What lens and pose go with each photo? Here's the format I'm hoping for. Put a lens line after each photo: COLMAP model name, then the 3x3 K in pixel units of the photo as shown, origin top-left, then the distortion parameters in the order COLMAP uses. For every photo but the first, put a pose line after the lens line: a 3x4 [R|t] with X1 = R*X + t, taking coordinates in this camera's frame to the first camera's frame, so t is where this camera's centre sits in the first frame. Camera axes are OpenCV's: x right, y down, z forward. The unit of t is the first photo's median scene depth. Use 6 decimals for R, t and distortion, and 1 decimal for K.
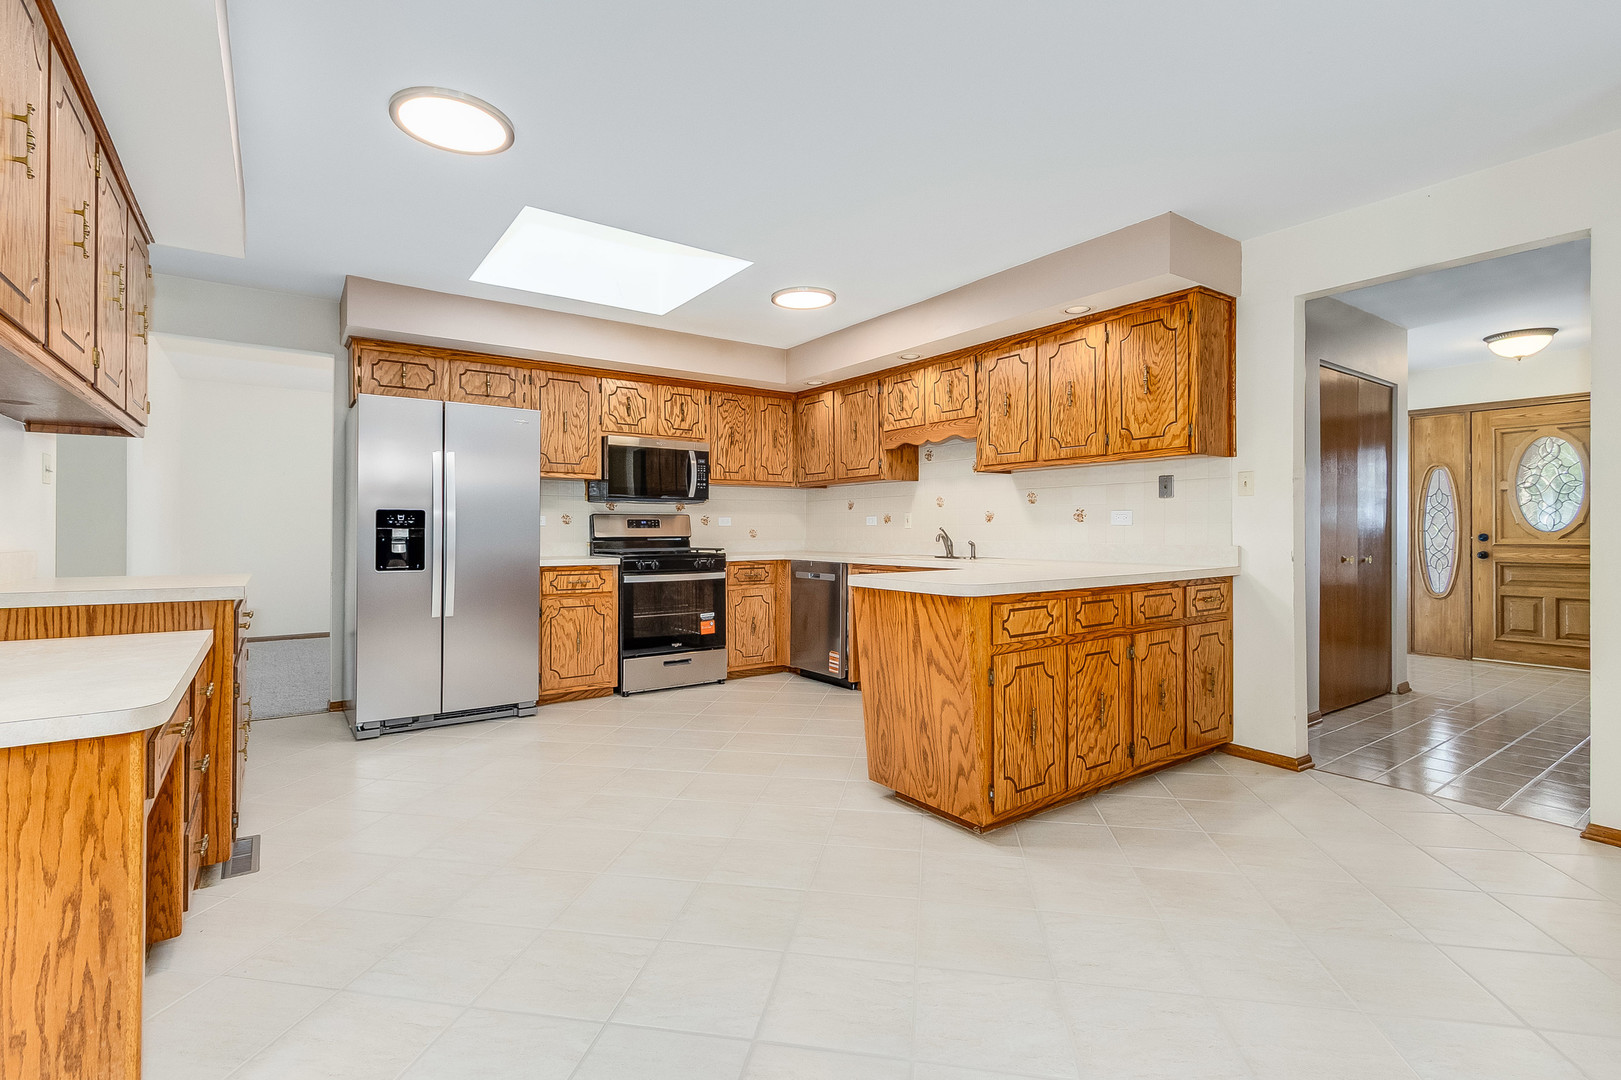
lens RADIAL K [[742.1, 0, 809.6], [0, 742.1, 529.1], [0, 0, 1]] dist [0.007788, -0.002374]
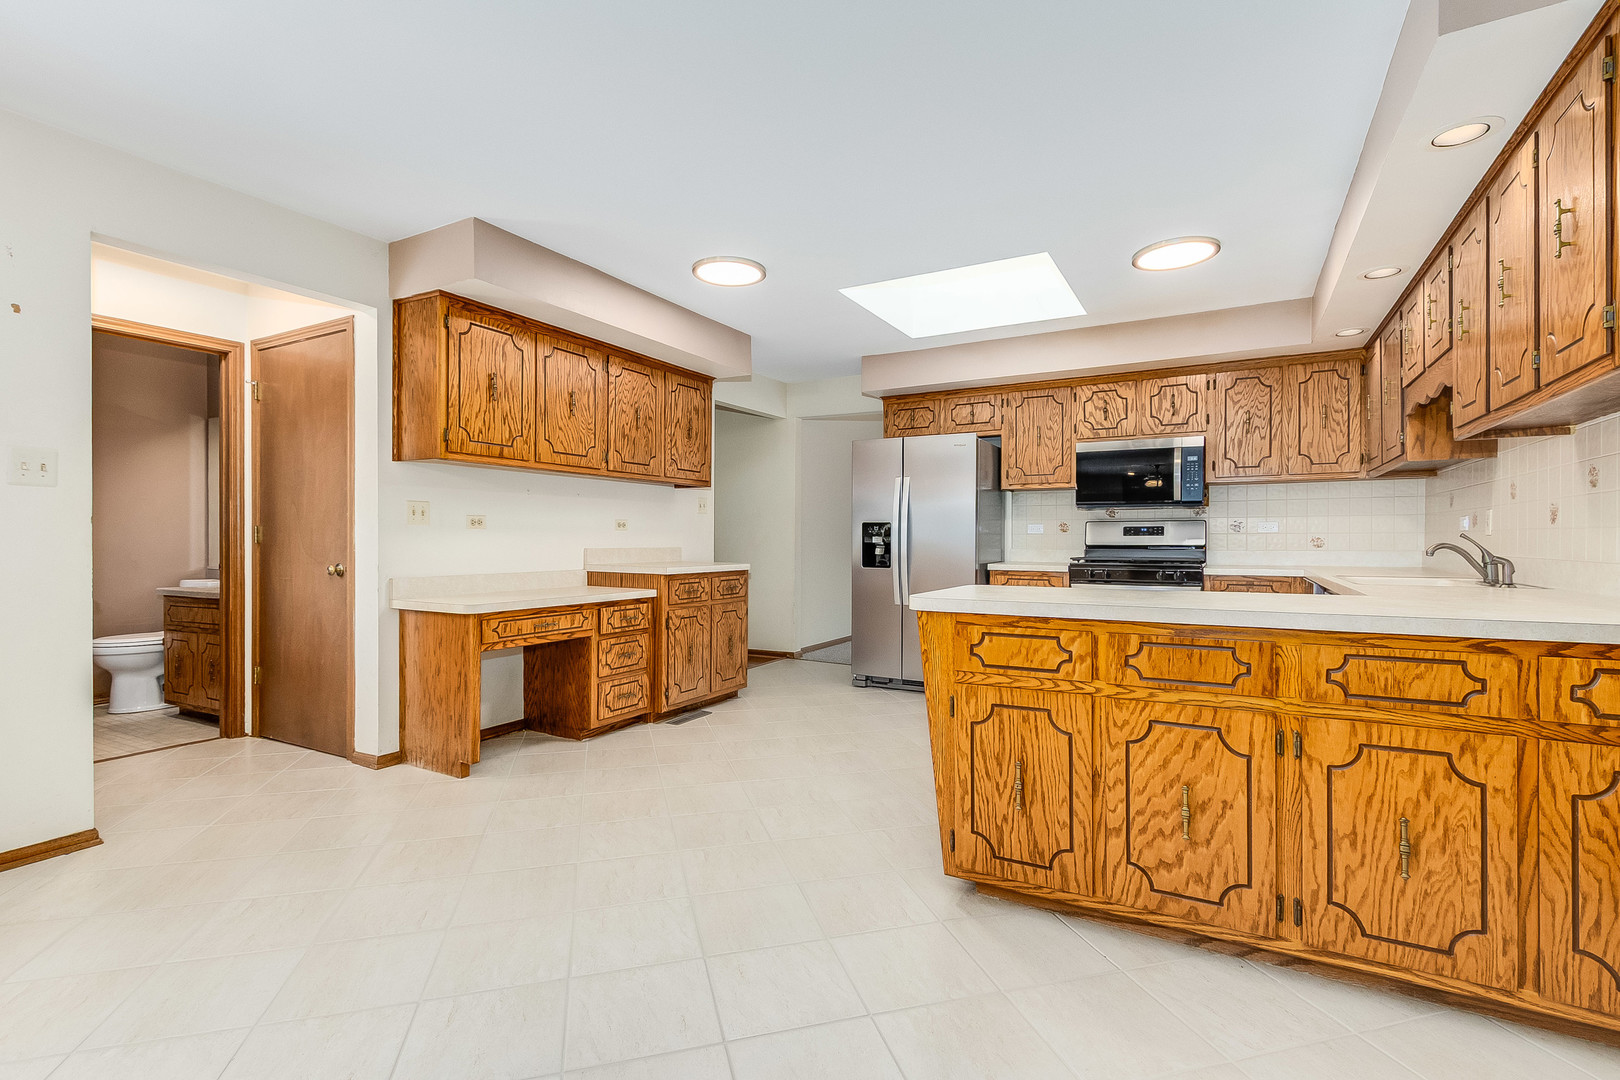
lens RADIAL K [[741.7, 0, 813.5], [0, 741.7, 547.1], [0, 0, 1]] dist [0.007788, -0.002374]
pose [[0.428136, 0.012328, -0.903630, 0.568506], [-0.000806, 0.999912, 0.013260, 0.001258], [0.903714, -0.004949, 0.428109, 0.289644]]
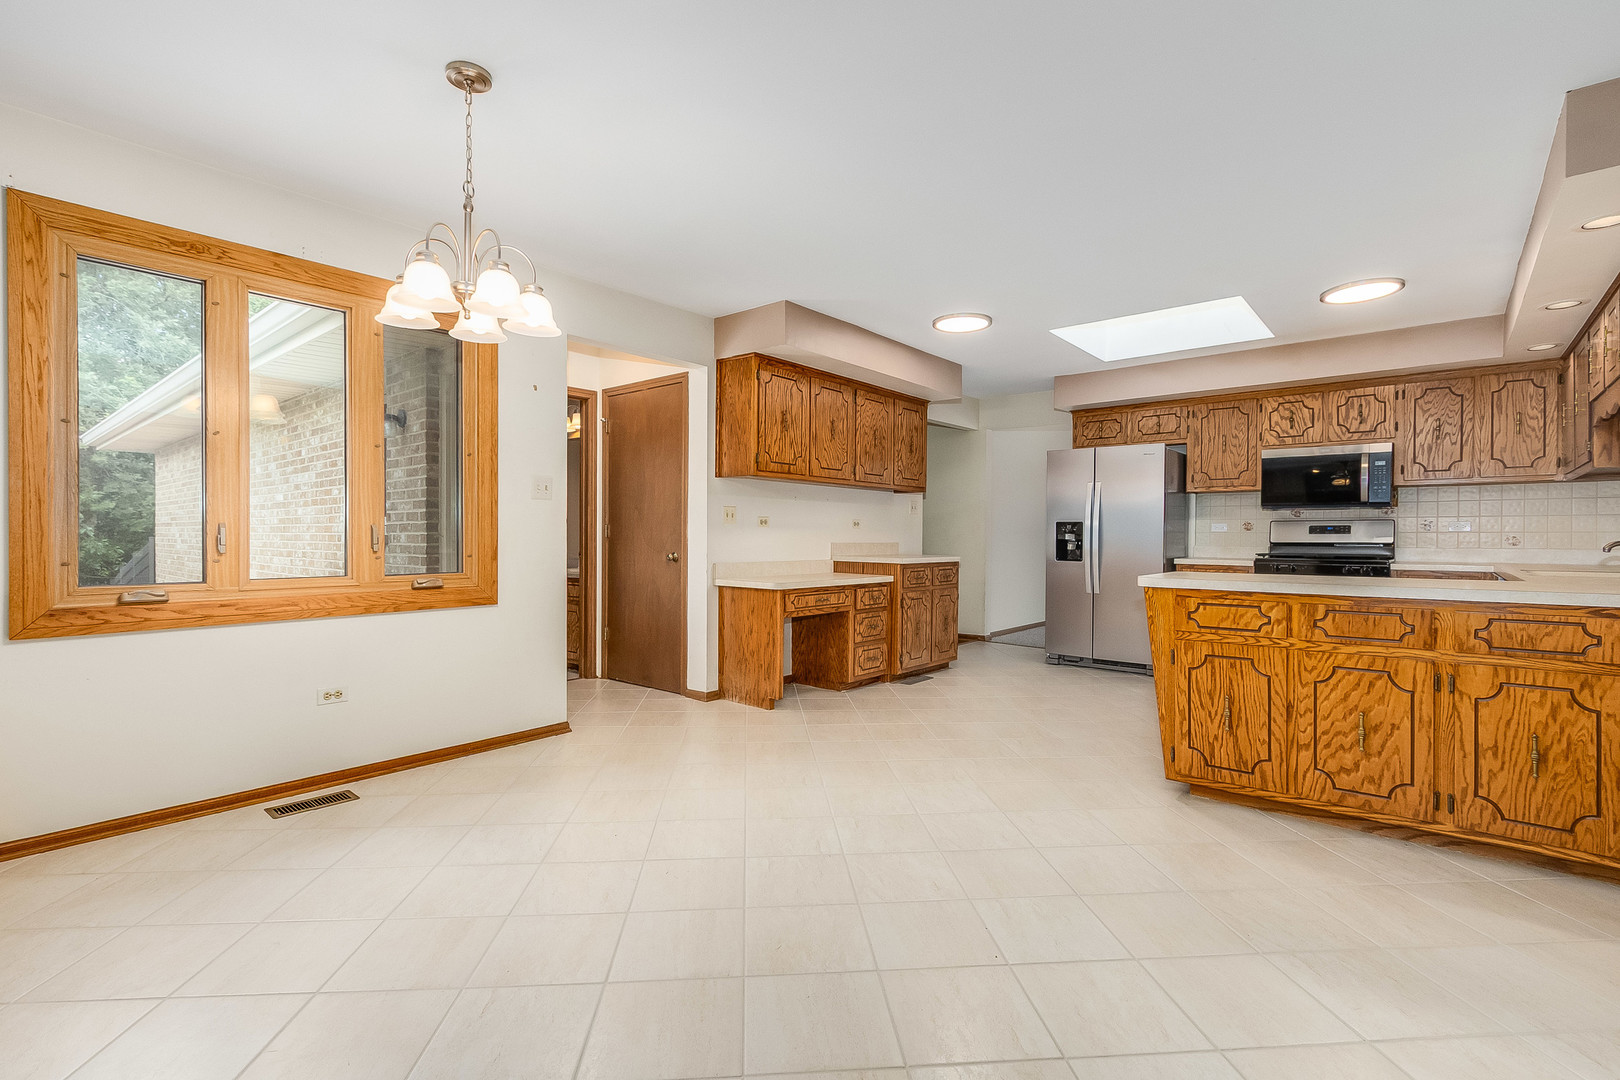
lens RADIAL K [[741.7, 0, 811.3], [0, 741.7, 544.8], [0, 0, 1]] dist [0.007788, -0.002374]
pose [[0.249429, 0.014028, -0.968291, 0.746474], [-0.004450, 0.999901, 0.013339, 0.003612], [0.968383, 0.000982, 0.249467, 0.083239]]
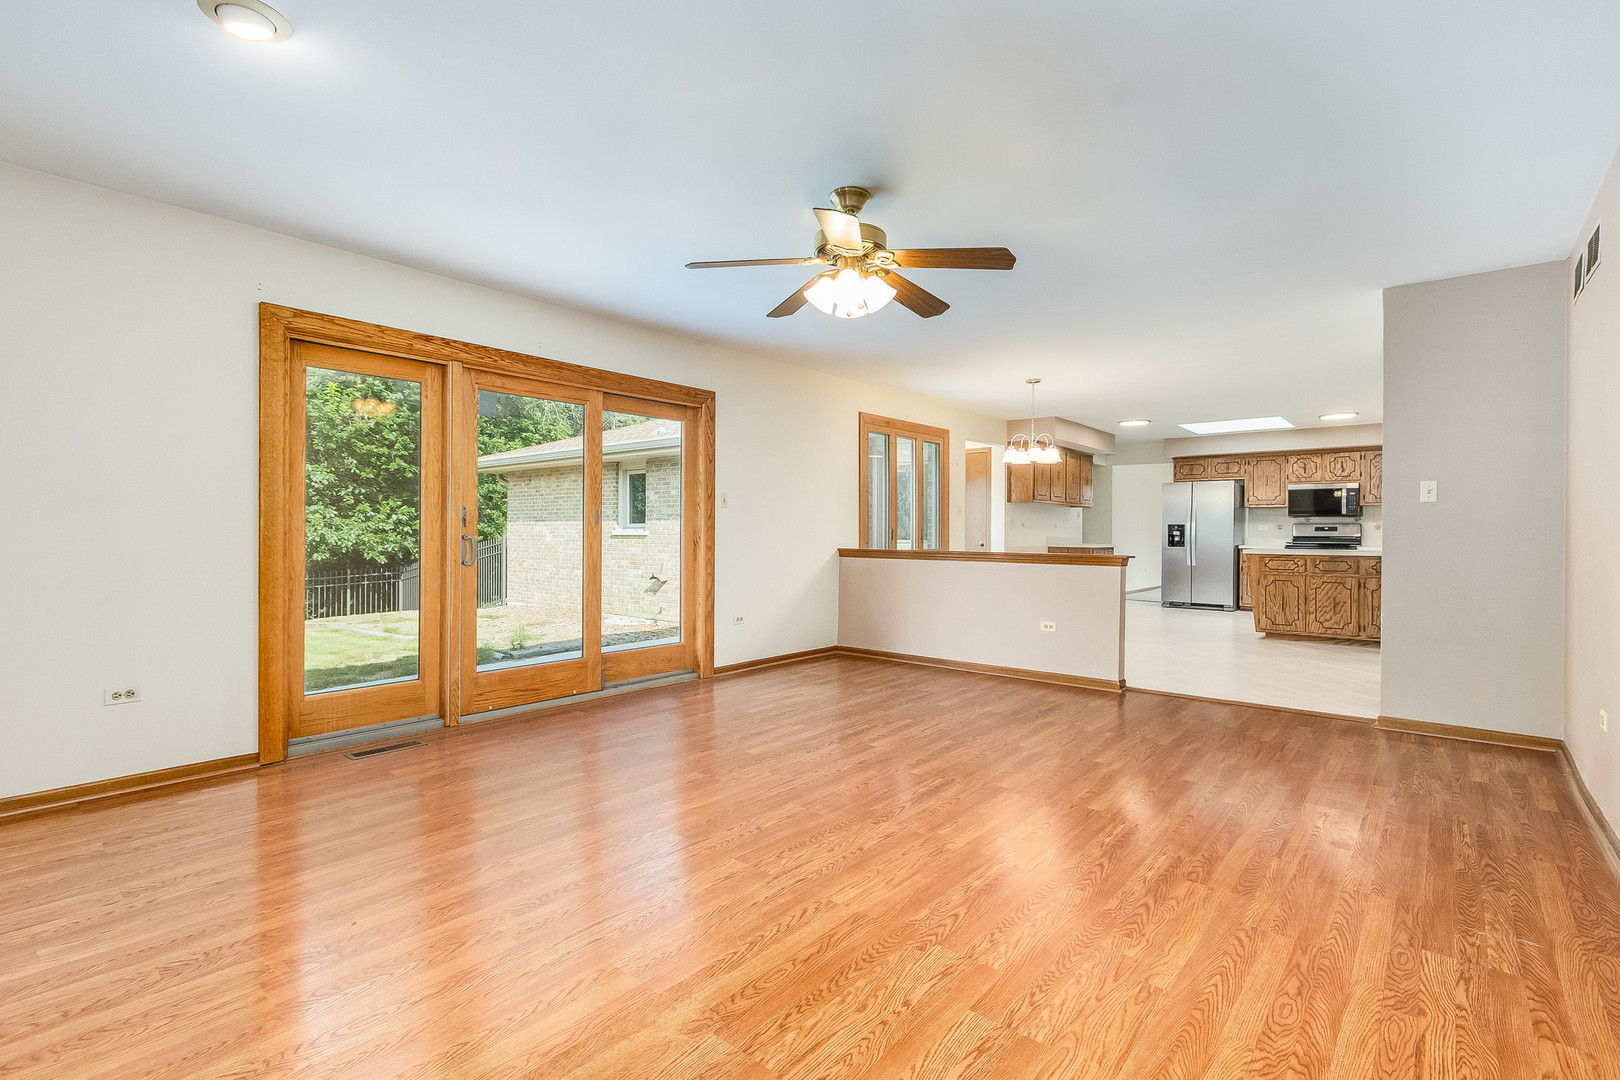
lens RADIAL K [[741.7, 0, 818.7], [0, 741.7, 540.9], [0, 0, 1]] dist [0.007788, -0.002374]
pose [[0.249388, 0.013918, -0.968304, 1.586504], [-0.003585, 0.999903, 0.013449, 0.002187], [0.968397, 0.000117, 0.249414, -0.849208]]
